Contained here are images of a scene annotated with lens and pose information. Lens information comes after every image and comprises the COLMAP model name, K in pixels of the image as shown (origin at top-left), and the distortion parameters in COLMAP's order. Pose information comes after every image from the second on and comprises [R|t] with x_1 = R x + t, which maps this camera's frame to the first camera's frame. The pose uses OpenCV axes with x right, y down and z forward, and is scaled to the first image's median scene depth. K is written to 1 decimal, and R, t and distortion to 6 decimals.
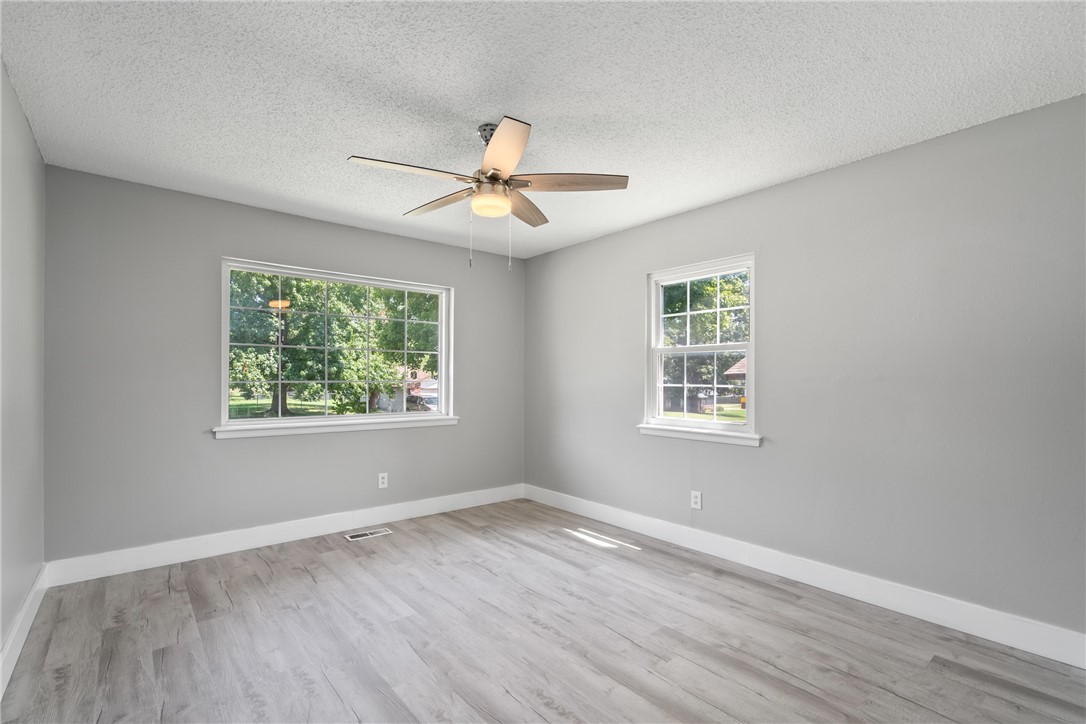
lens RADIAL K [[500.3, 0, 538.2], [0, 500.3, 371.6], [0, 0, 1]] dist [-0.003060, 0.000161]
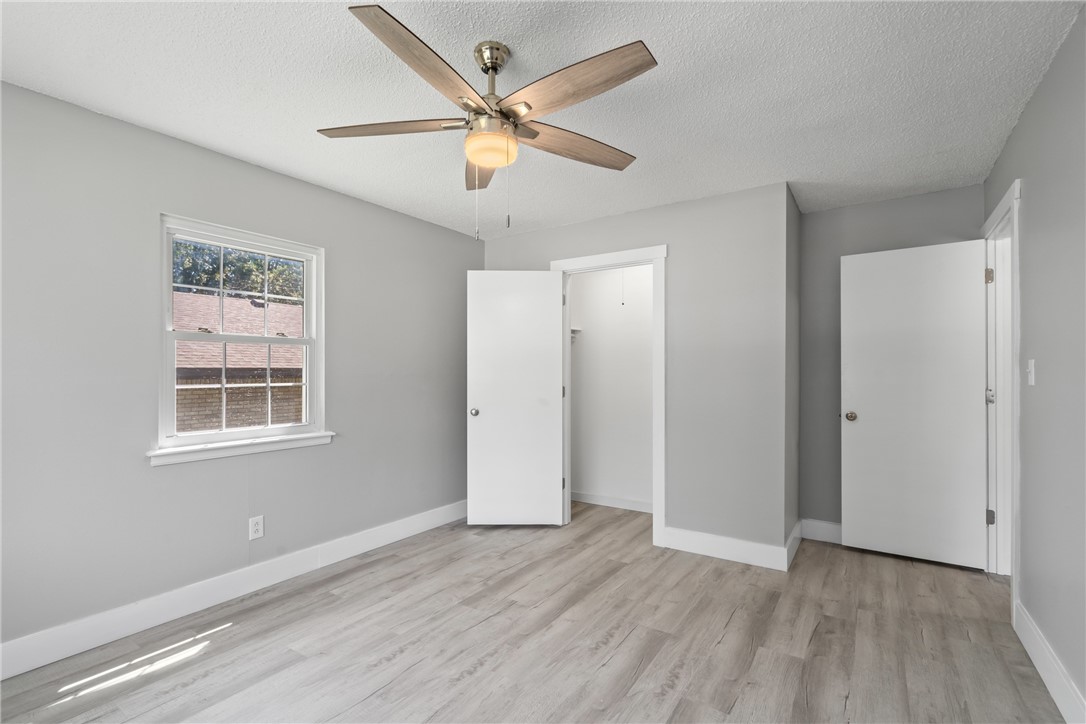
lens RADIAL K [[500.3, 0, 538.2], [0, 500.3, 371.6], [0, 0, 1]] dist [-0.003060, 0.000161]
pose [[-0.287042, 0.002294, 0.957915, -0.724804], [-0.009714, 0.999939, -0.005306, 0.007418], [-0.957869, -0.010828, -0.287002, 0.993292]]
